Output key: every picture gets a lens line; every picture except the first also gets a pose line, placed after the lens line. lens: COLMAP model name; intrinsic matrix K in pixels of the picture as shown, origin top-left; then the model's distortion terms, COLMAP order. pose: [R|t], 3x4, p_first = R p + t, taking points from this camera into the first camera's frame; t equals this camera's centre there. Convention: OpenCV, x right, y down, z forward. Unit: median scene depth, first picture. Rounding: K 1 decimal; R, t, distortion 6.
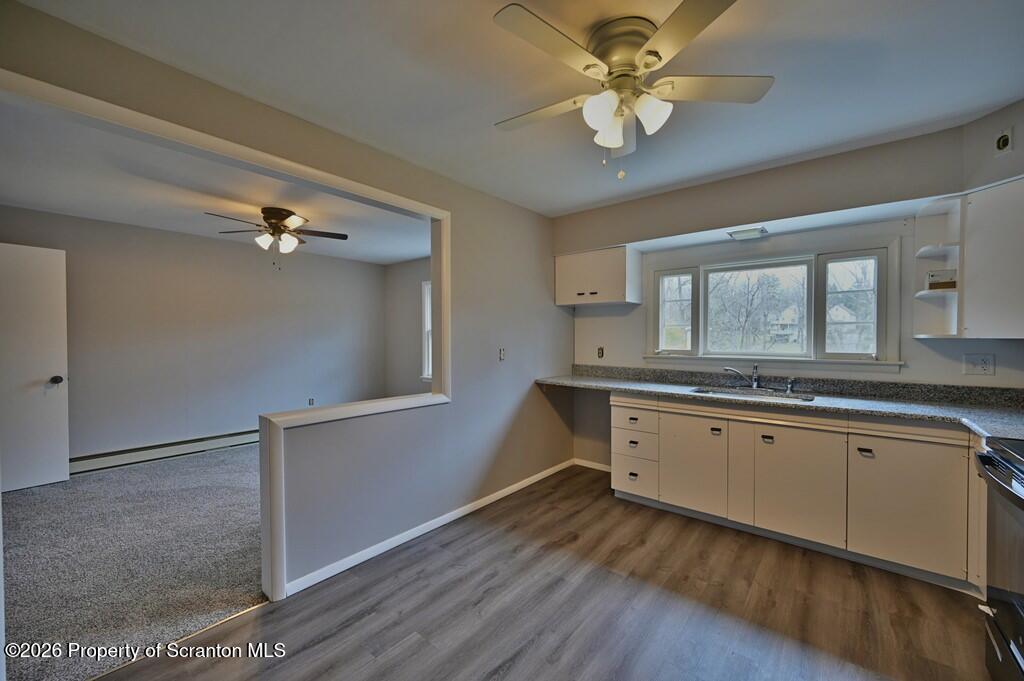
lens RADIAL K [[403.5, 0, 512.0], [0, 403.5, 340.5], [0, 0, 1]] dist [-0.000305, -0.000008]
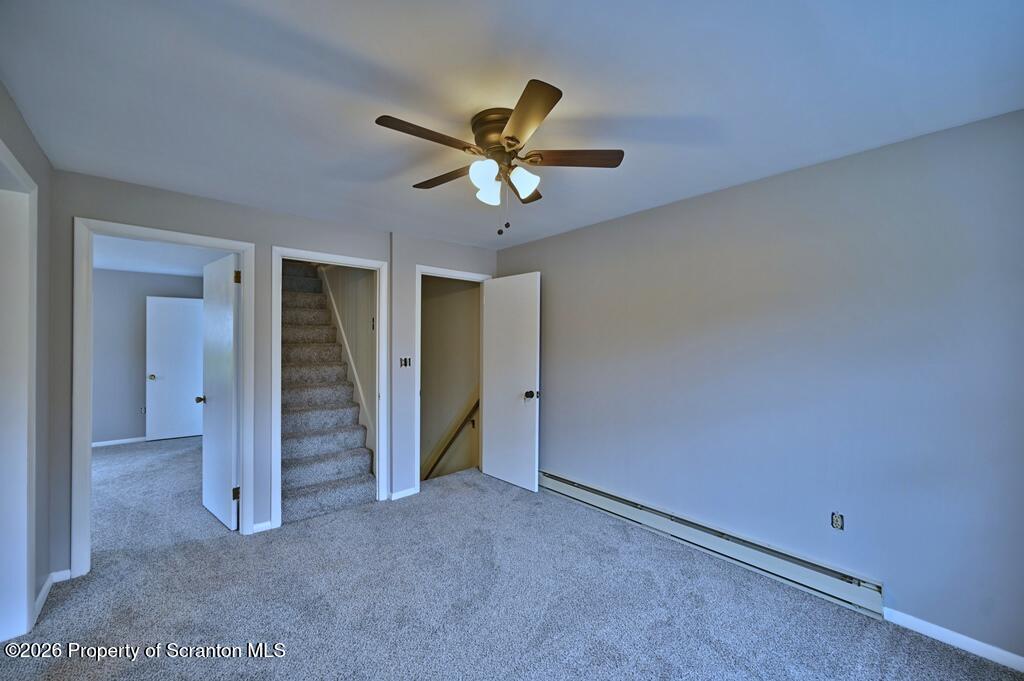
lens RADIAL K [[403.5, 0, 512.0], [0, 403.5, 340.5], [0, 0, 1]] dist [-0.000305, -0.000008]
pose [[-0.158159, -0.005385, -0.987399, -0.062978], [-0.006186, 0.999971, -0.004463, -0.040827], [0.987394, 0.005402, -0.158188, 1.122508]]
